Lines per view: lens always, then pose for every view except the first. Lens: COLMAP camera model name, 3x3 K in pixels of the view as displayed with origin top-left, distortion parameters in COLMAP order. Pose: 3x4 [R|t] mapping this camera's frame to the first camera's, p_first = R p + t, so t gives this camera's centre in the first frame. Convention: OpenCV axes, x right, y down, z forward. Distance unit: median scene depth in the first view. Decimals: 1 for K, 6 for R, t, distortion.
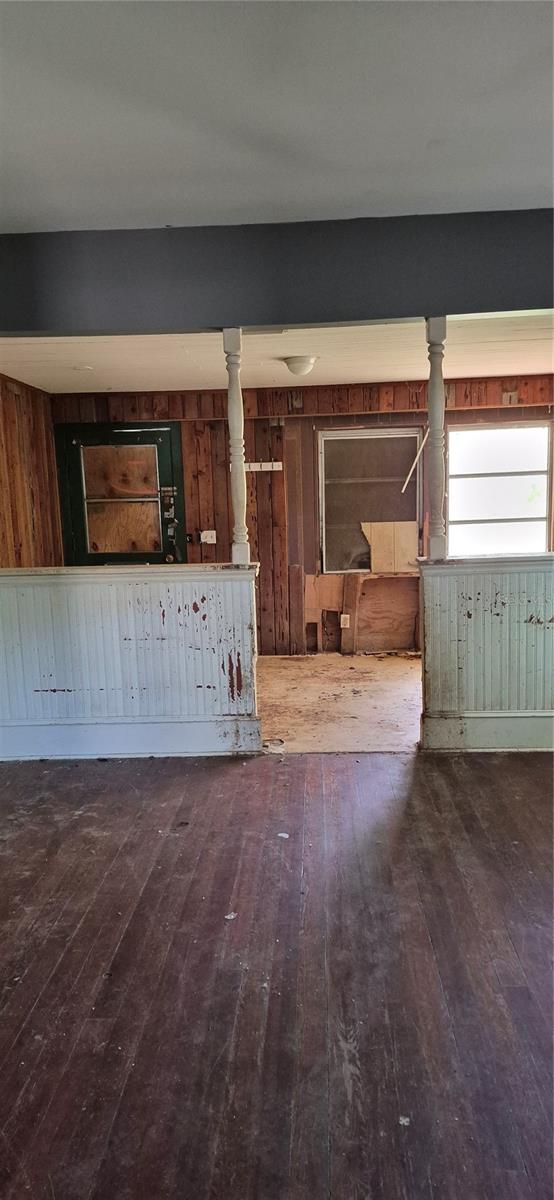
lens RADIAL K [[838.4, 0, 271.3], [0, 838.4, 615.3], [0, 0, 1]] dist [0.161253, -0.223184]
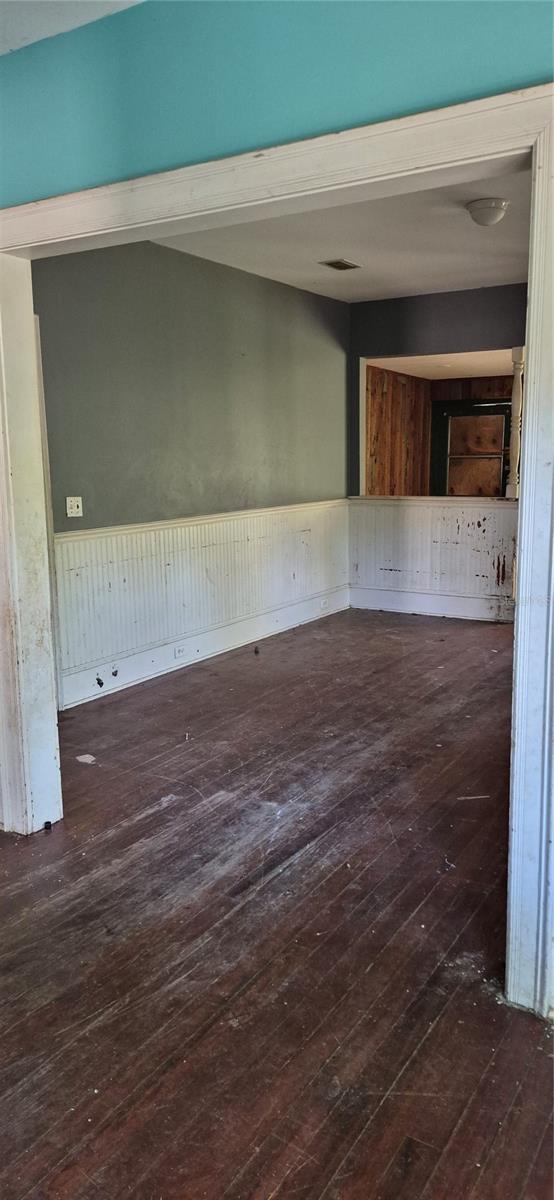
lens RADIAL K [[838.4, 0, 271.3], [0, 838.4, 615.3], [0, 0, 1]] dist [0.161253, -0.223184]
pose [[0.877069, 0.114106, -0.466616, 0.330927], [-0.092098, 0.993301, 0.069790, 0.085536], [0.471454, -0.018236, 0.881702, -0.594914]]
